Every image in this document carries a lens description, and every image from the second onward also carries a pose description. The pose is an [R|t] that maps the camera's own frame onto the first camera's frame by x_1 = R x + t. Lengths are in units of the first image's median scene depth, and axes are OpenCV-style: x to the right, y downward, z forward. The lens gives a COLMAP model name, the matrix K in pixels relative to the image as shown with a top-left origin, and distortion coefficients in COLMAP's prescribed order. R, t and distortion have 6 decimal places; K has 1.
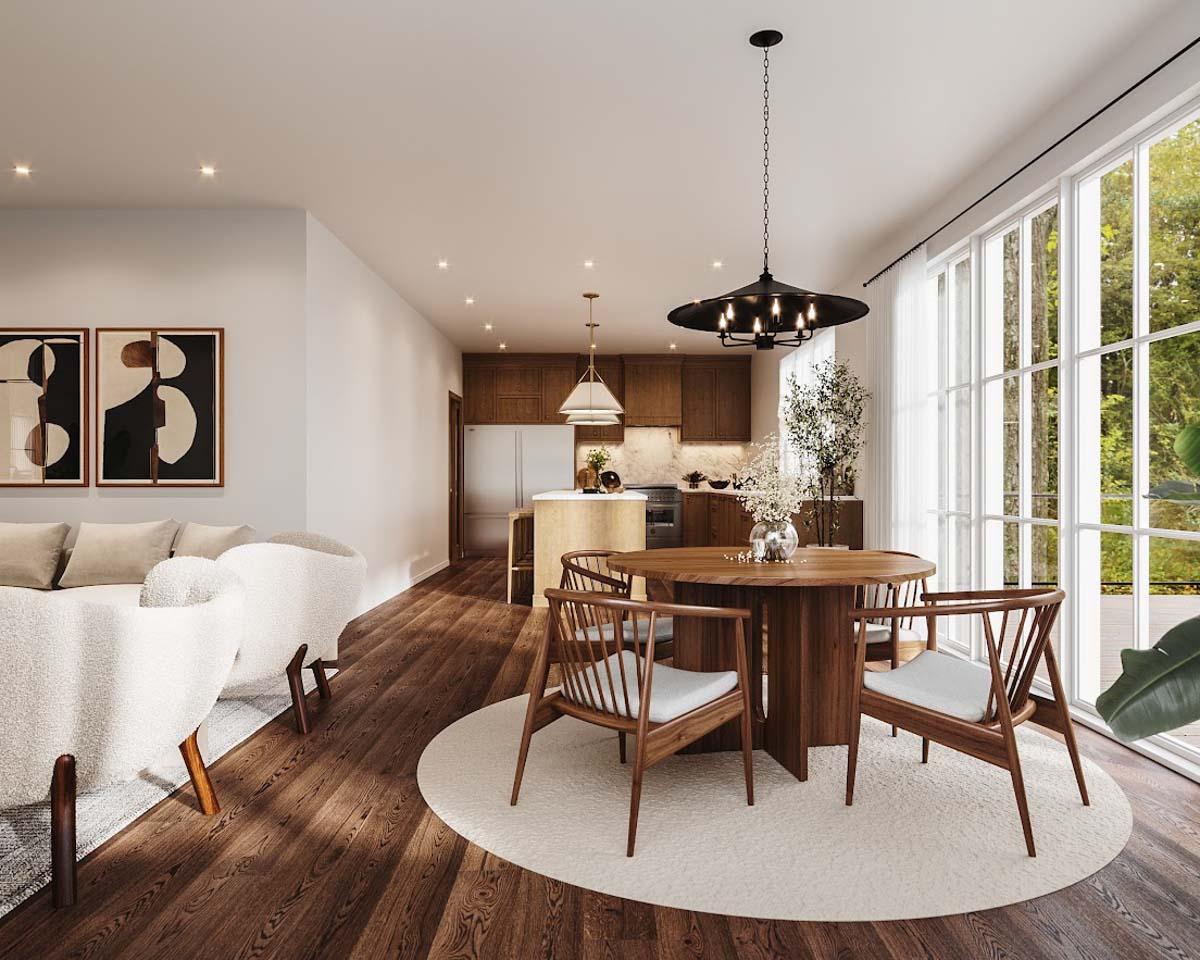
lens RADIAL K [[830.2, 0, 602.8], [0, 830.2, 477.2], [0, 0, 1]] dist [0.002314, 0.004660]
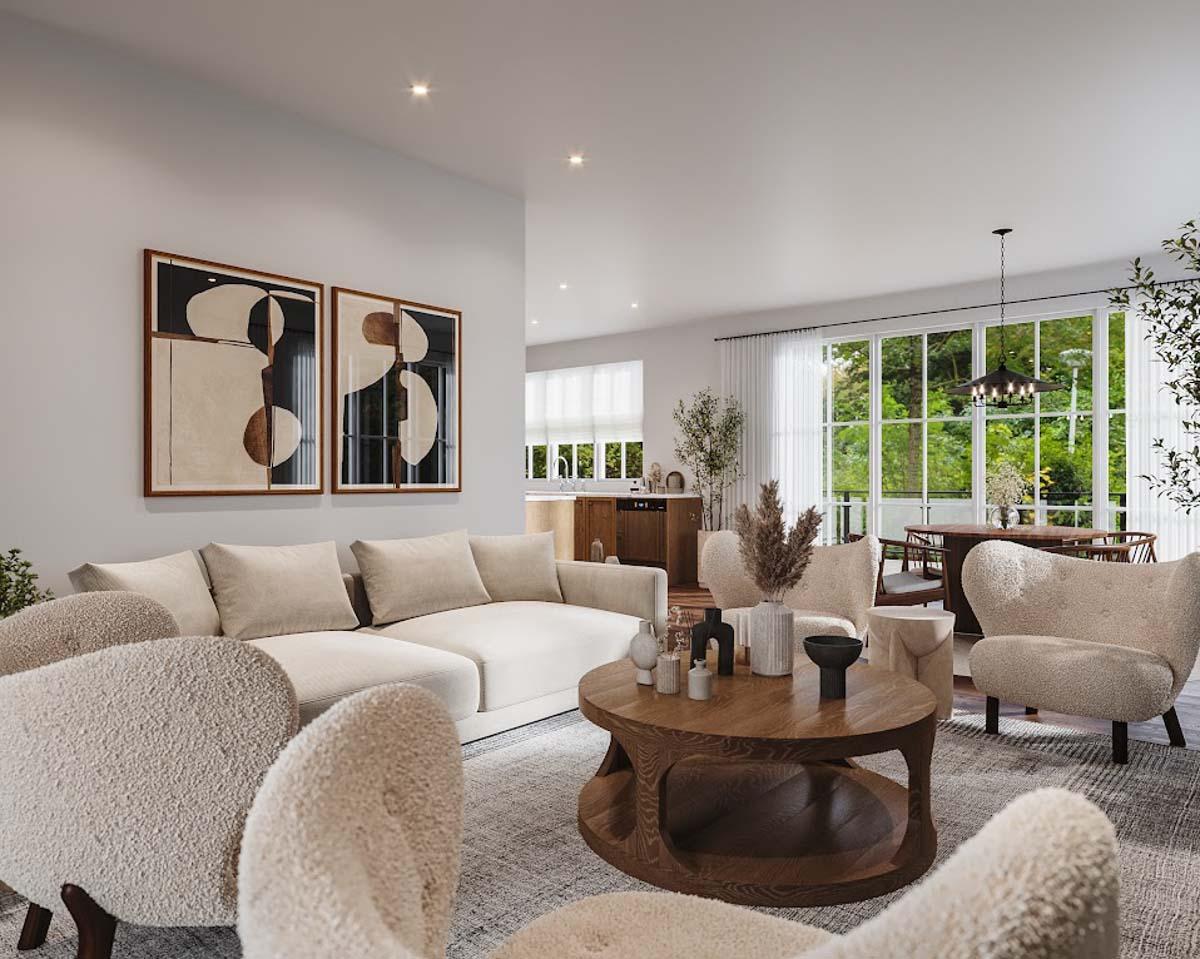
lens RADIAL K [[824.9, 0, 597.7], [0, 824.9, 484.2], [0, 0, 1]] dist [-0.003062, -0.002943]
pose [[0.645024, -0.004258, 0.764150, -0.791495], [-0.002999, 0.999963, 0.008103, -0.003056], [-0.764156, -0.007518, 0.644987, 0.246880]]
